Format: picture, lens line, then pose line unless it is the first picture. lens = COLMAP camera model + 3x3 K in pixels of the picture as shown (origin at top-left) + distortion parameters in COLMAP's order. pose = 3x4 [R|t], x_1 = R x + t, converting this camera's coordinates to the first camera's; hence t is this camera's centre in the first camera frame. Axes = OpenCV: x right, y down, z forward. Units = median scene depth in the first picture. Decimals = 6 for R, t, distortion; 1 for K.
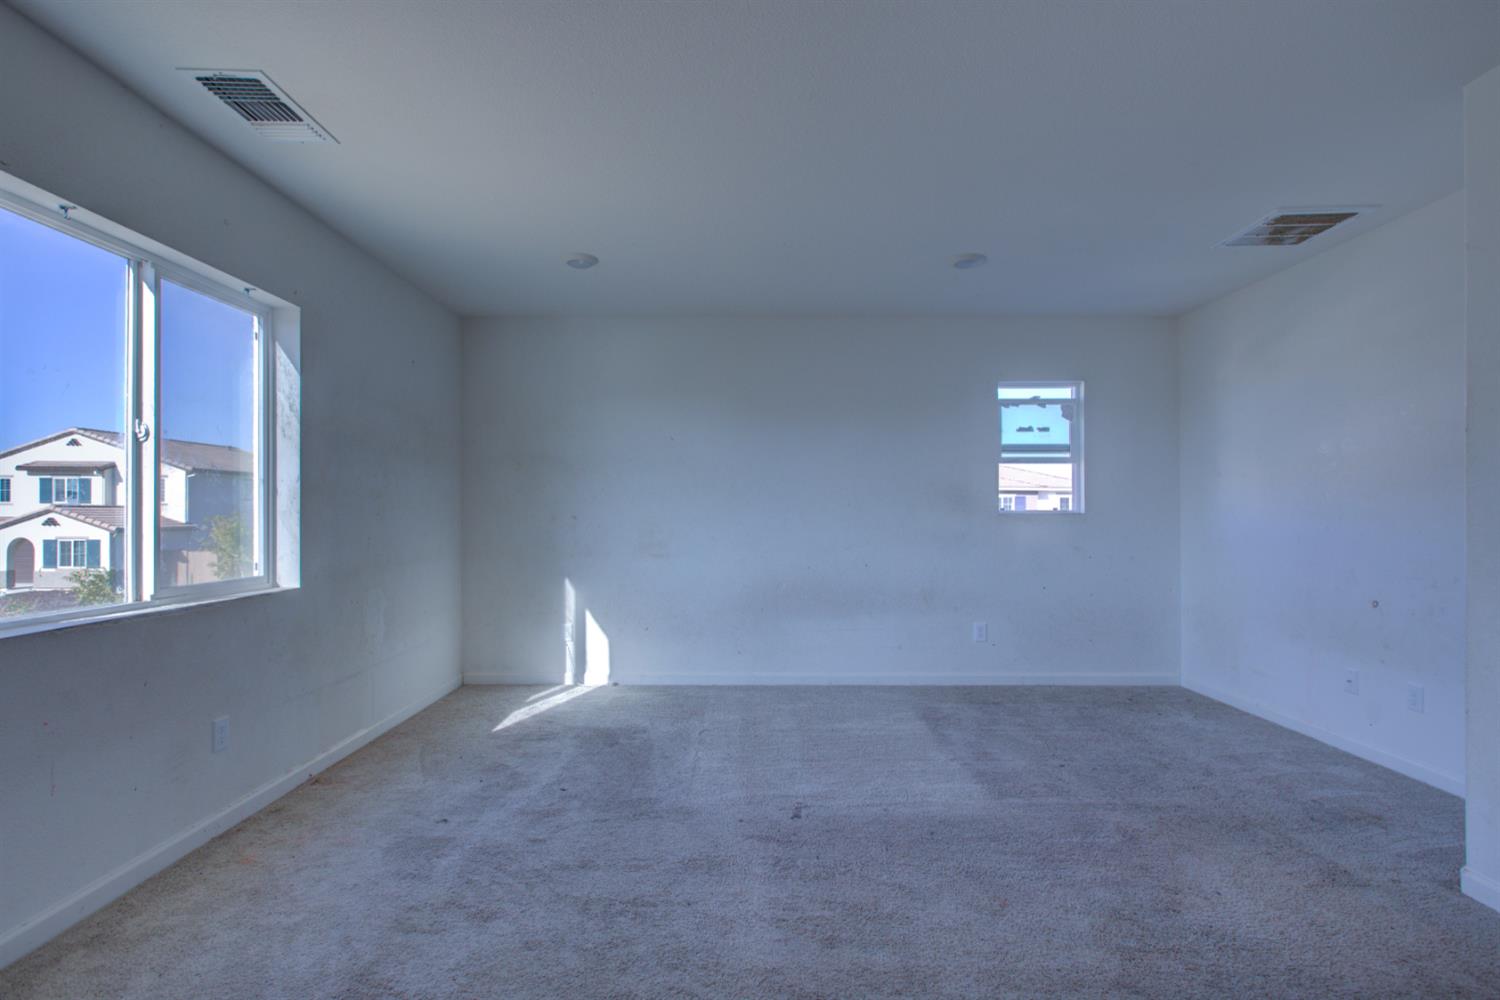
lens RADIAL K [[686.6, 0, 732.9], [0, 686.6, 513.4], [0, 0, 1]] dist [-0.000495, 0.000219]
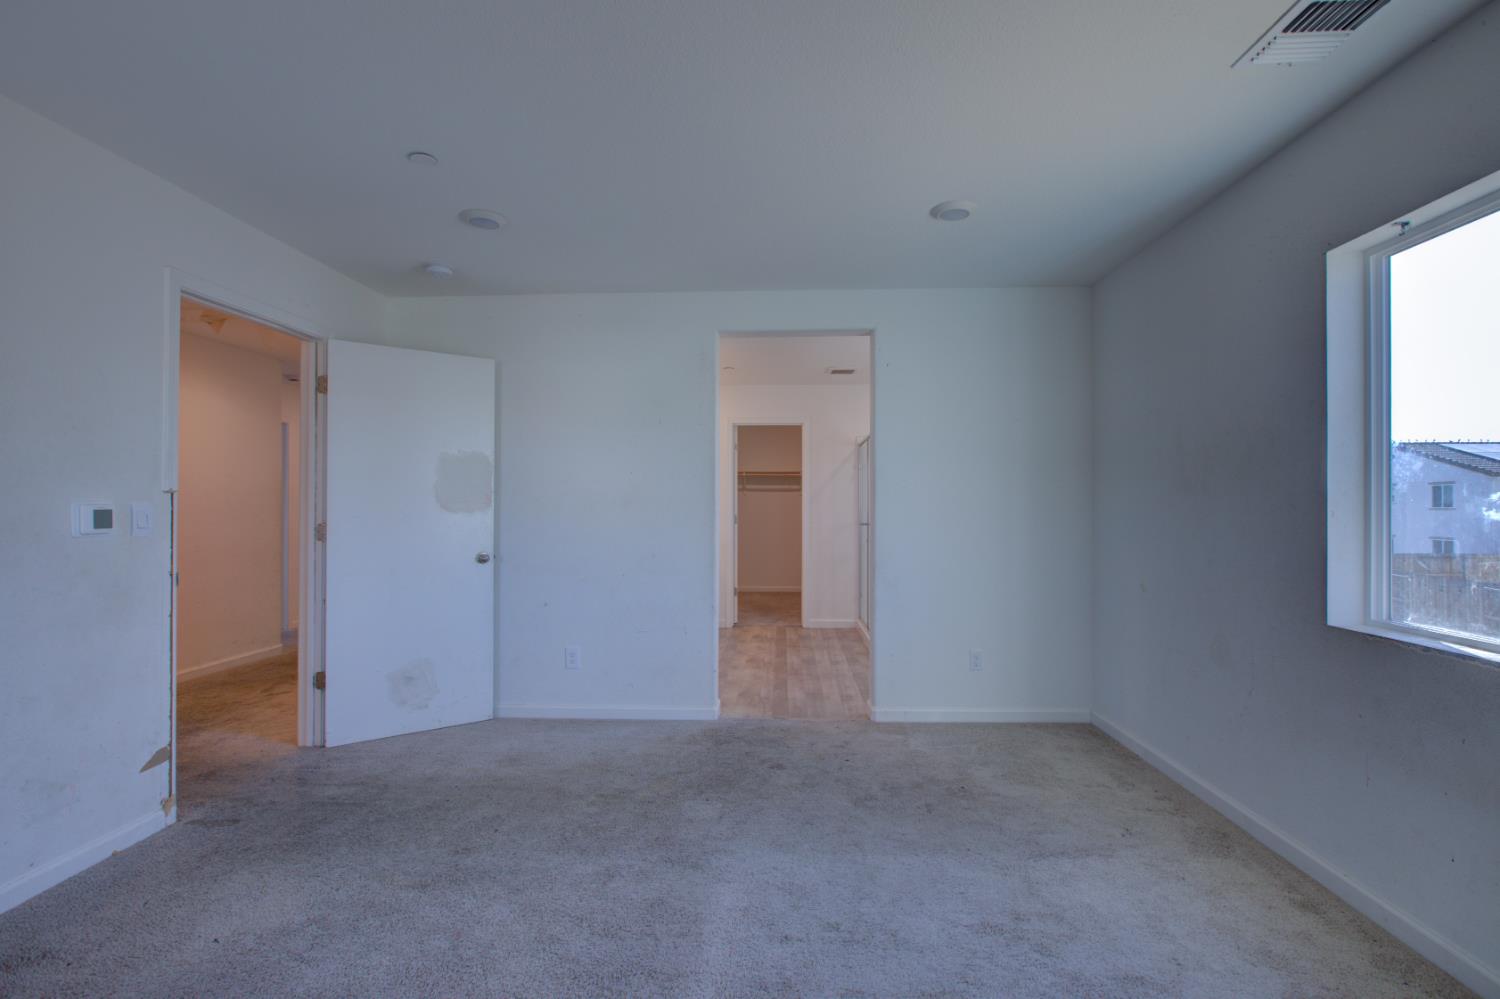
lens RADIAL K [[696.3, 0, 752.8], [0, 696.3, 501.3], [0, 0, 1]] dist [-0.002646, 0.000012]
pose [[-0.999459, 0.000363, 0.032884, -0.029691], [0.000097, 0.999967, -0.008092, -0.020924], [-0.032886, -0.008084, -0.999426, 1.277395]]
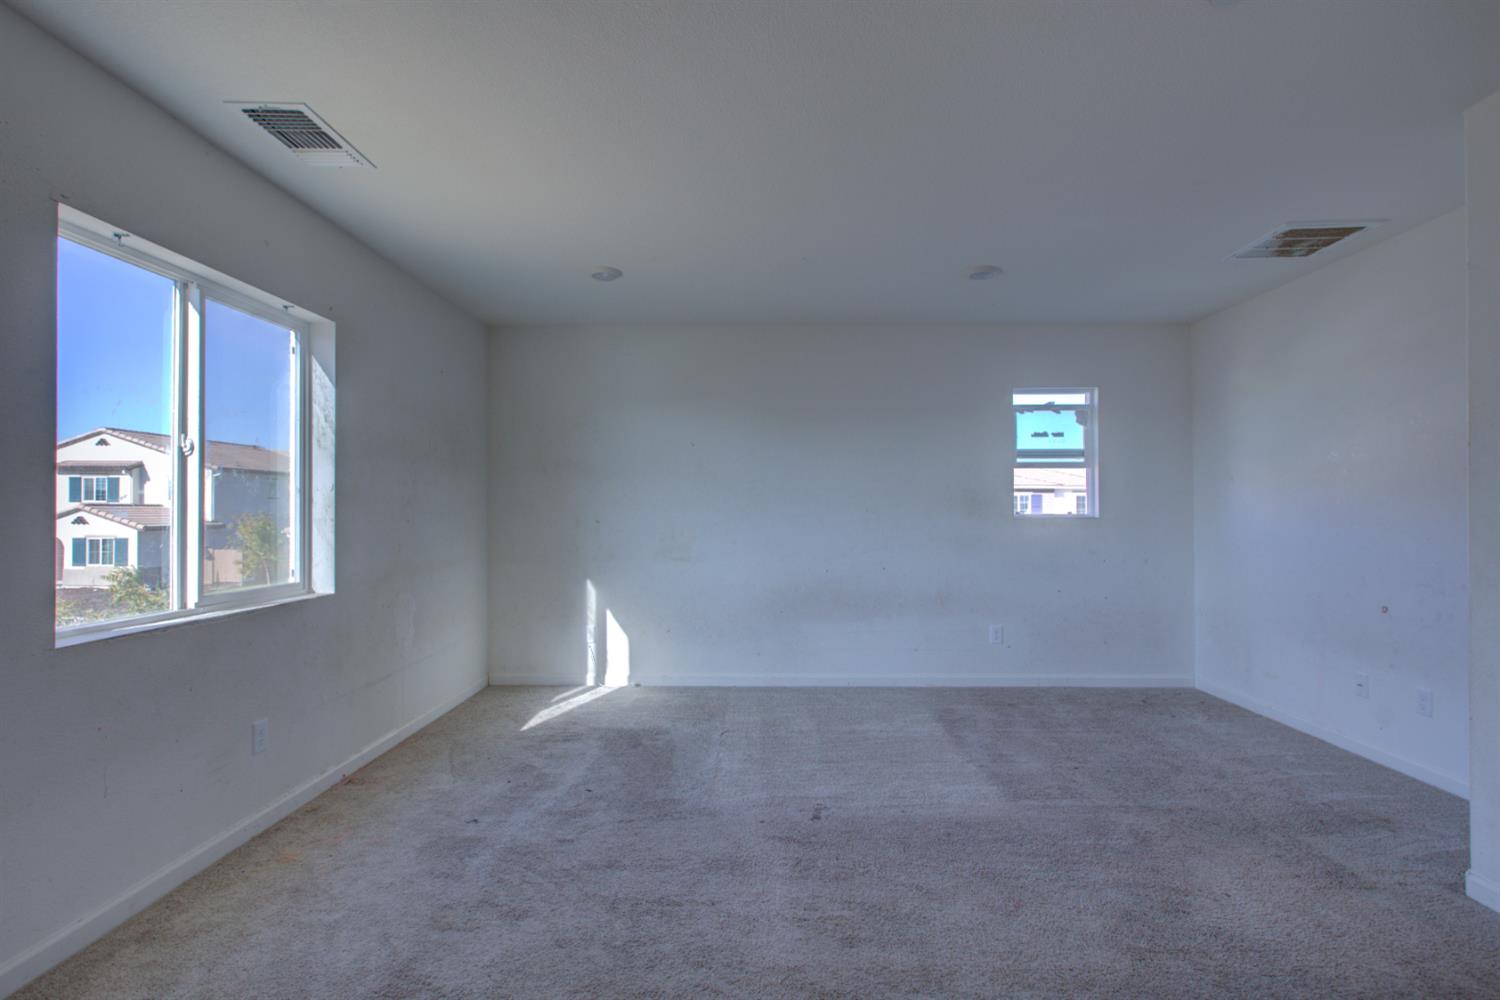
lens RADIAL K [[682.6, 0, 744.7], [0, 682.6, 507.0], [0, 0, 1]] dist [-0.000789, 0.000285]
pose [[0.999966, -0.000393, -0.008224, -0.004869], [0.000352, 0.999988, -0.004958, -0.015355], [0.008225, 0.004955, 0.999954, -0.020317]]
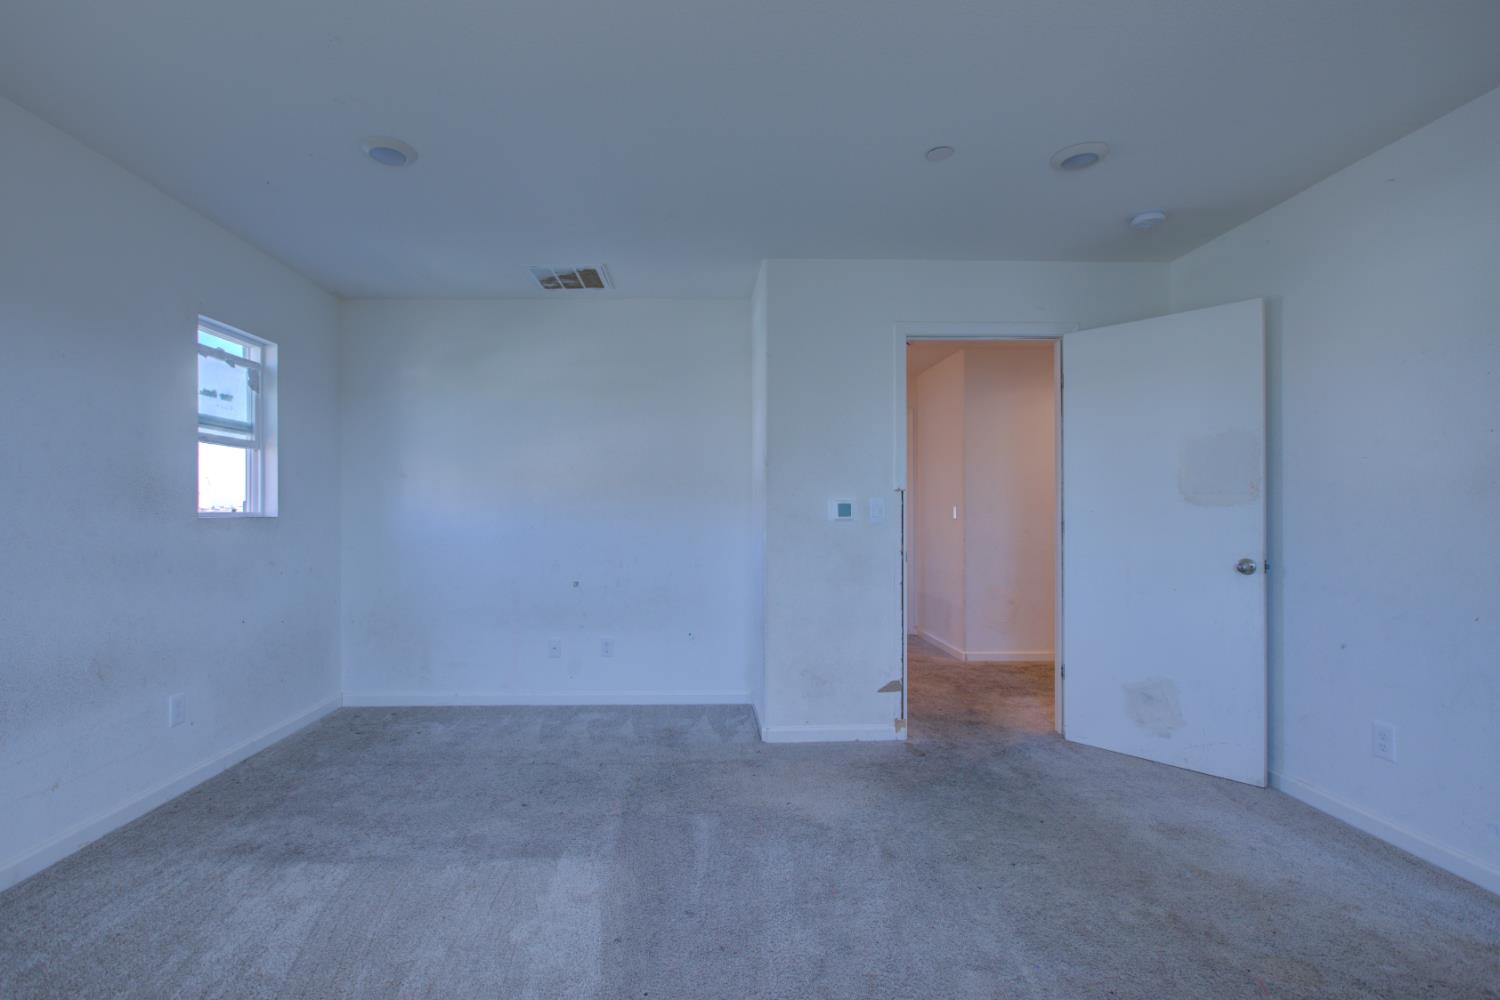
lens RADIAL K [[703.5, 0, 721.8], [0, 703.5, 514.8], [0, 0, 1]] dist [-0.000711, 0.000101]
pose [[-0.036773, -0.004459, 0.999314, -0.425590], [0.003302, 0.999984, 0.004583, -0.006062], [-0.999318, 0.003468, -0.036758, 0.780026]]
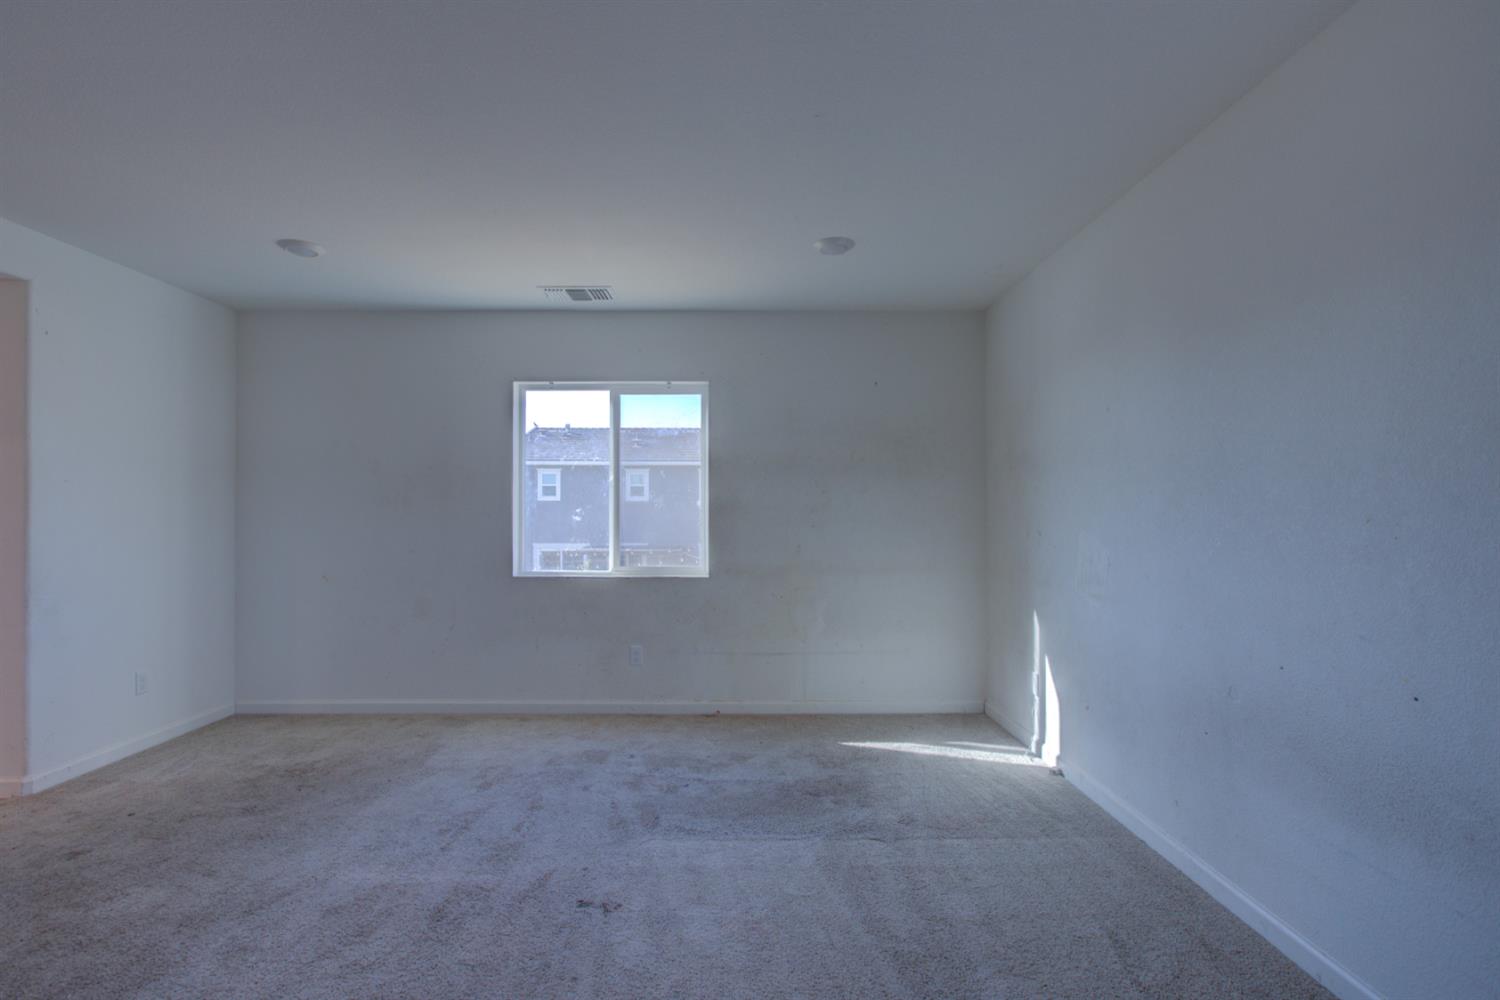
lens RADIAL K [[696.3, 0, 752.8], [0, 696.3, 501.8], [0, 0, 1]] dist [-0.002646, 0.000012]
pose [[0.019601, -0.019068, -0.999626, 0.783577], [-0.000294, 0.999818, -0.019078, -0.020582], [0.999808, 0.000668, 0.019592, 0.990394]]
